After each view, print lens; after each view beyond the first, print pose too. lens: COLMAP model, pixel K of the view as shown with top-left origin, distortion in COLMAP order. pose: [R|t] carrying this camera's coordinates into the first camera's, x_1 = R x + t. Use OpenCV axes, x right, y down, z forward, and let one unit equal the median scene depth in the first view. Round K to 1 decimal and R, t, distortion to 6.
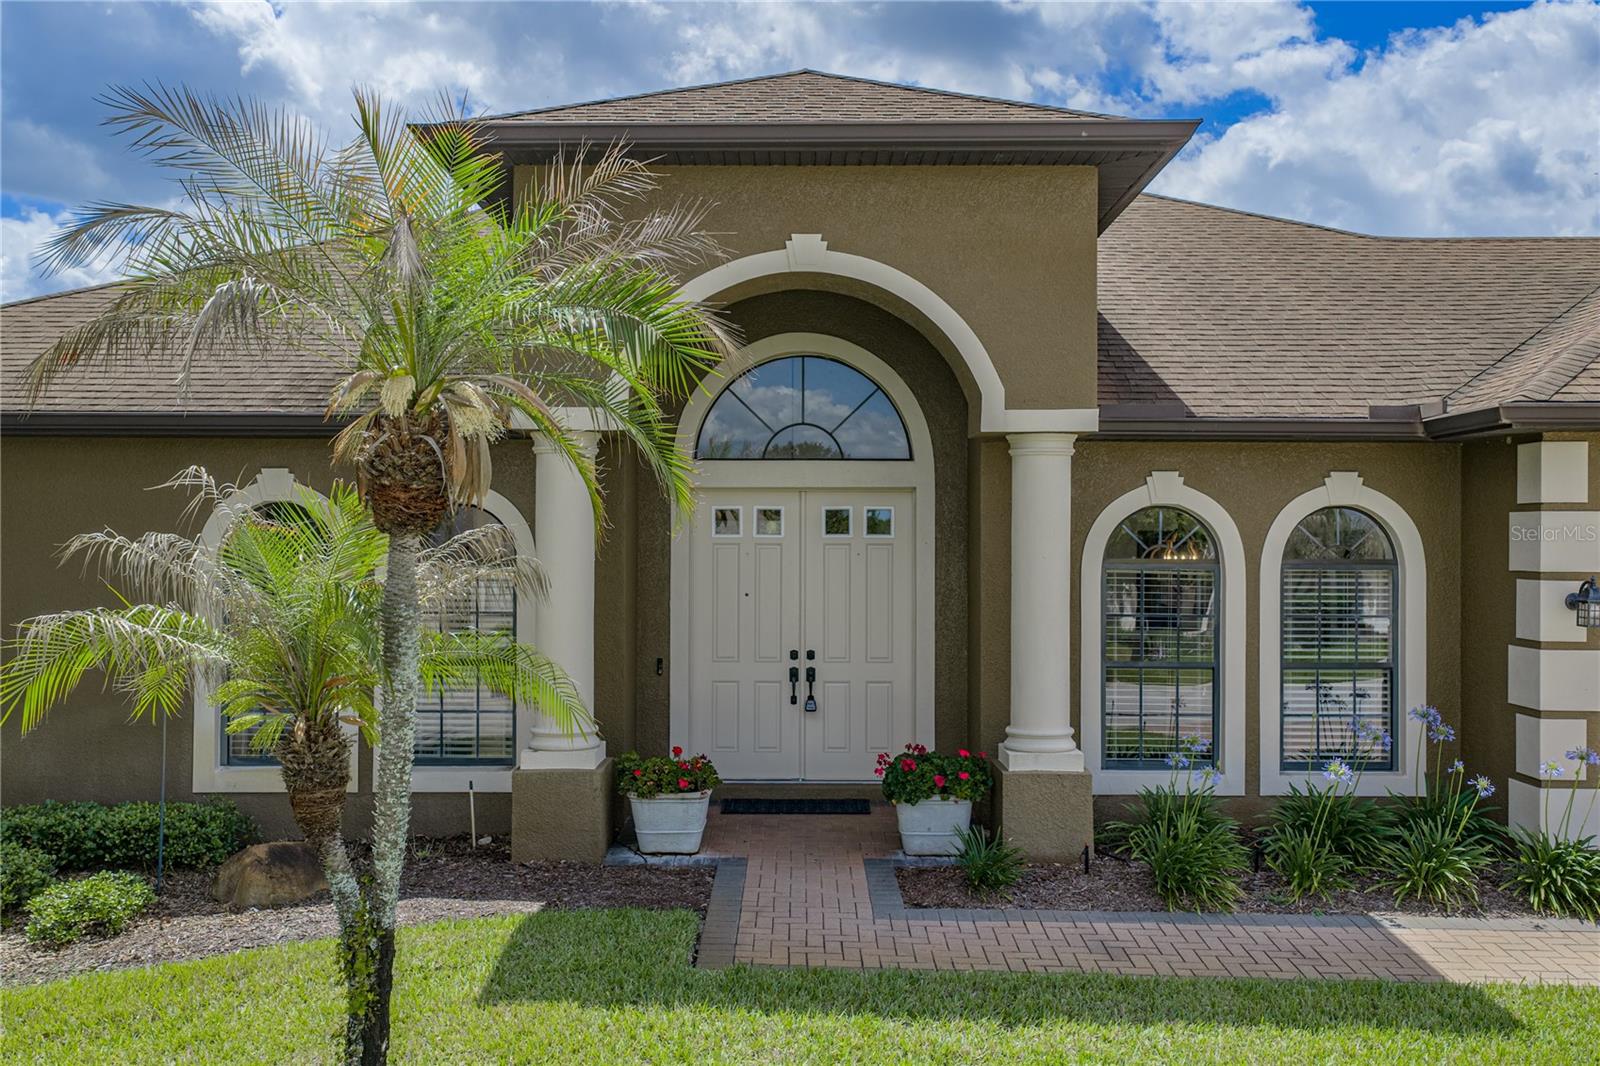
lens RADIAL K [[1353.2, 0, 797.4], [0, 1353.2, 539.5], [0, 0, 1]] dist [0.044737, 0.000929]
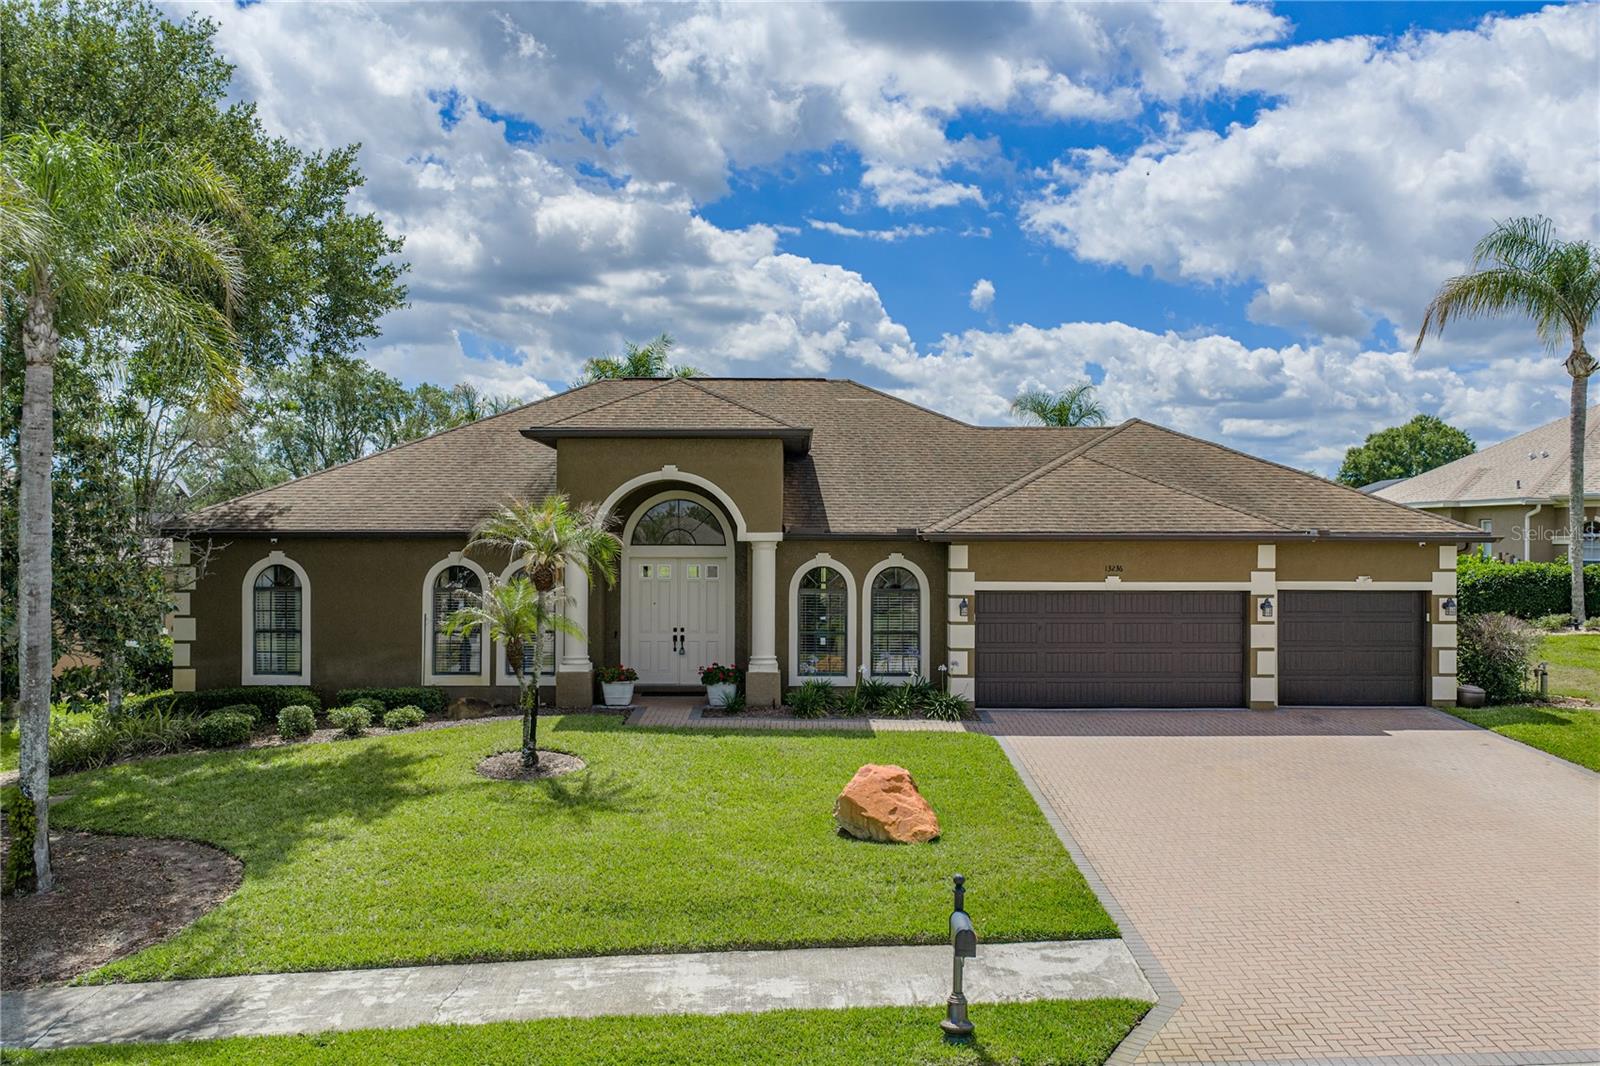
lens RADIAL K [[1353.2, 0, 797.4], [0, 1353.2, 539.5], [0, 0, 1]] dist [0.044737, 0.000929]
pose [[0.999987, 0.000665, 0.004960, 0.232649], [-0.000650, 0.999995, -0.003066, -0.073403], [-0.004962, 0.003063, 0.999983, -1.561320]]
